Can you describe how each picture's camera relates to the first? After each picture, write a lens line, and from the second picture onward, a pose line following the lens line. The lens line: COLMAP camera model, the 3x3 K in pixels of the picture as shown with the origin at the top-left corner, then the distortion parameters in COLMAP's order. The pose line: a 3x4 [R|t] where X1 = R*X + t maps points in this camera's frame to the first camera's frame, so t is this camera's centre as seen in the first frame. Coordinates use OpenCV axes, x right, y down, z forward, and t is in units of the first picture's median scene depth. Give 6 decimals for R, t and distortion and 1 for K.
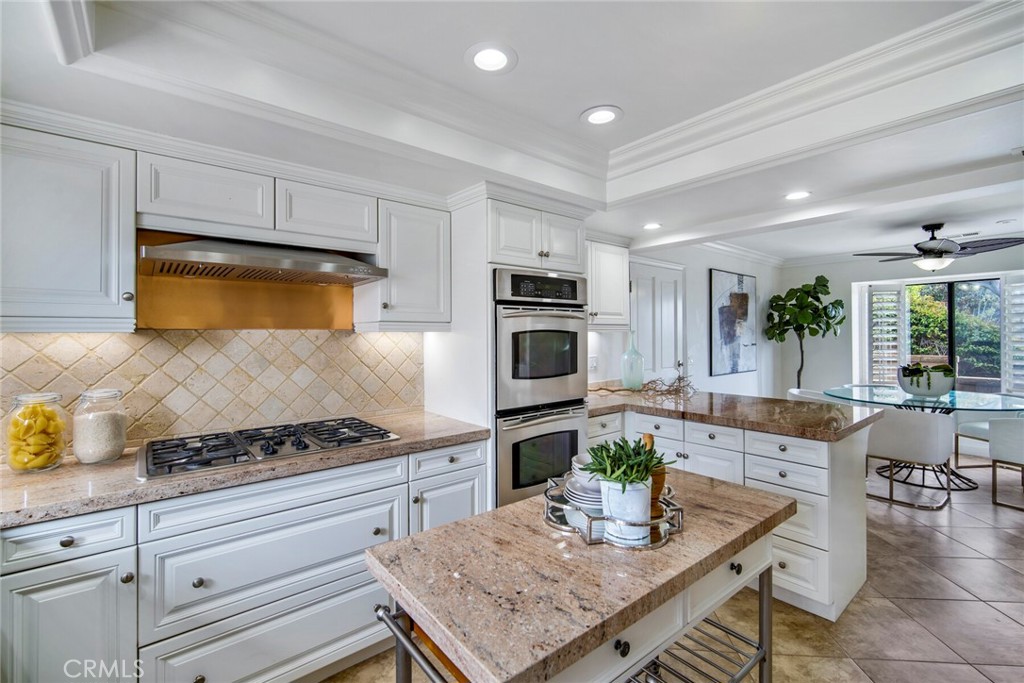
lens RADIAL K [[449.2, 0, 514.3], [0, 449.2, 332.9], [0, 0, 1]] dist [-0.012973, 0.004128]
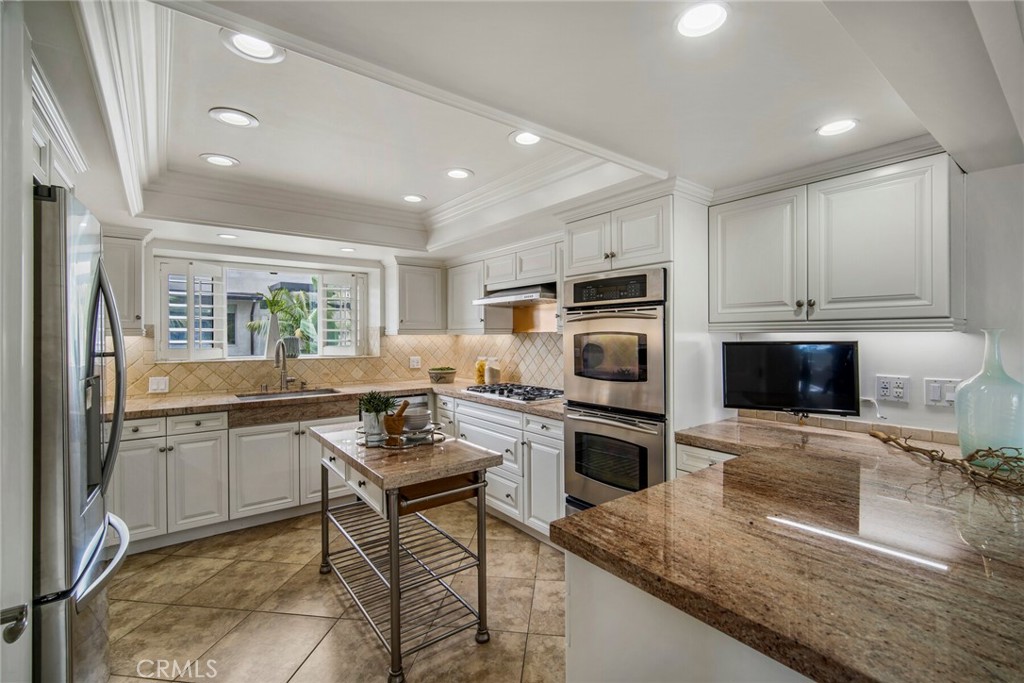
lens RADIAL K [[449.2, 0, 514.3], [0, 449.2, 332.9], [0, 0, 1]] dist [-0.012973, 0.004128]
pose [[-0.037305, 0.001806, -0.999302, 1.286953], [0.008113, 0.999966, 0.001504, -0.009430], [0.999271, -0.008051, -0.037319, 0.996941]]
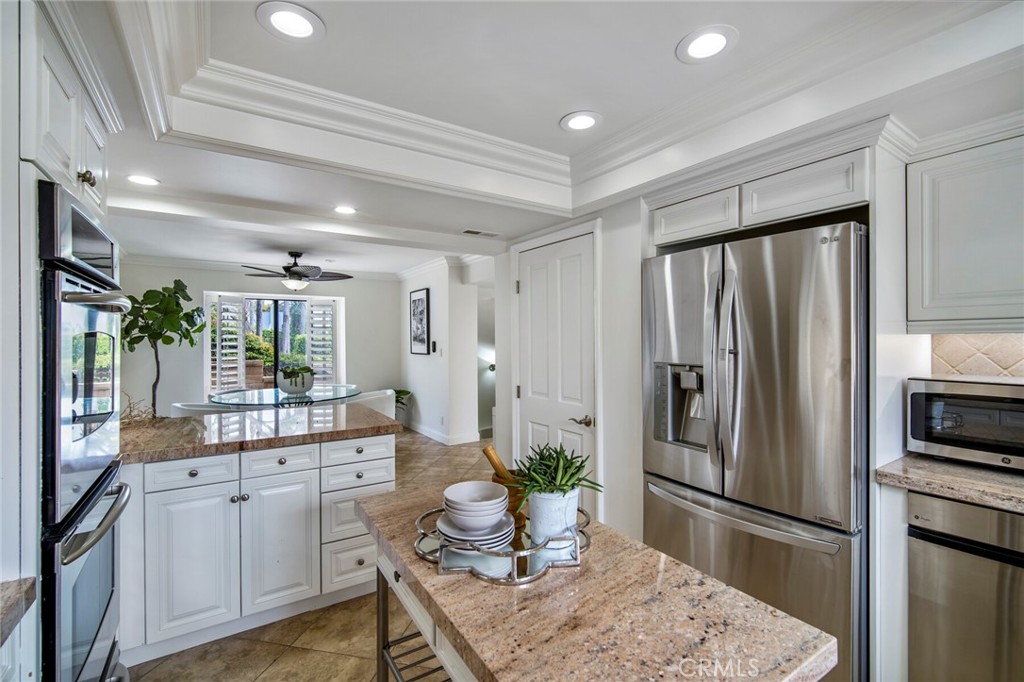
lens RADIAL K [[444.1, 0, 512.0], [0, 444.1, 341.0], [0, 0, 1]] dist [-0.001293, 0.000046]
pose [[0.112668, 0.002338, 0.993630, -0.434540], [-0.001167, 0.999997, -0.002221, 0.003437], [-0.993632, -0.000909, 0.112671, 0.580729]]
